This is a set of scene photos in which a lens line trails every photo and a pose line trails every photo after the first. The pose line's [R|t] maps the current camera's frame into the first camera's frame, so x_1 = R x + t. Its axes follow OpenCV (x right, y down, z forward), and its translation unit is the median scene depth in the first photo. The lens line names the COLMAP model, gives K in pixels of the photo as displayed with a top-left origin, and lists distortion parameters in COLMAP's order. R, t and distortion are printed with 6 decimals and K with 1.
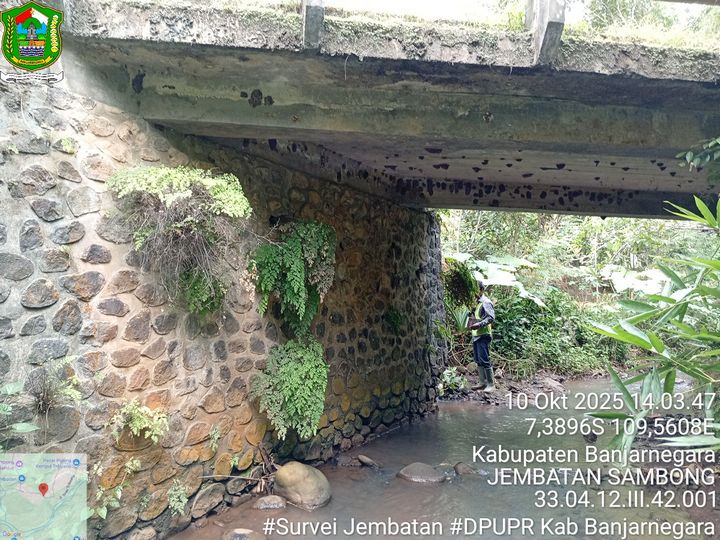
lens RADIAL K [[552.3, 0, 360.0], [0, 552.3, 270.0], [0, 0, 1]] dist [0.131533, -0.274314]
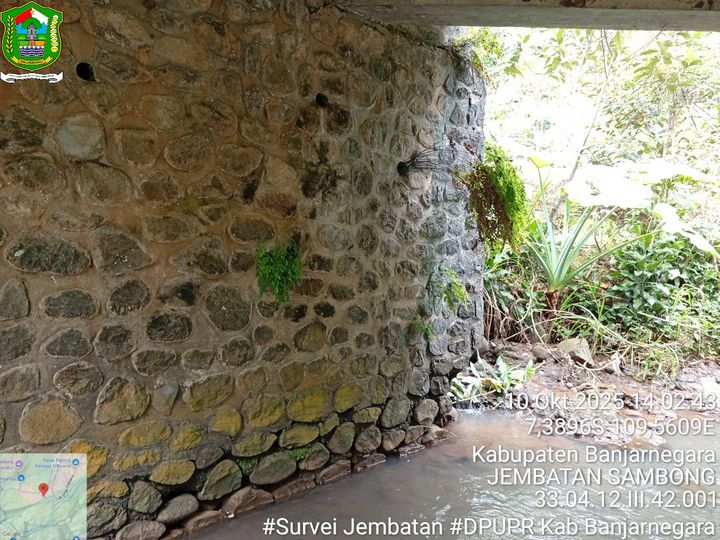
lens RADIAL K [[557.2, 0, 360.0], [0, 557.2, 270.0], [0, 0, 1]] dist [0.043652, -0.091455]
pose [[0.956457, 0.065818, -0.284354, 0.293236], [-0.029305, 0.990975, 0.130806, 0.040390], [0.290397, -0.116777, 0.949754, 0.714207]]
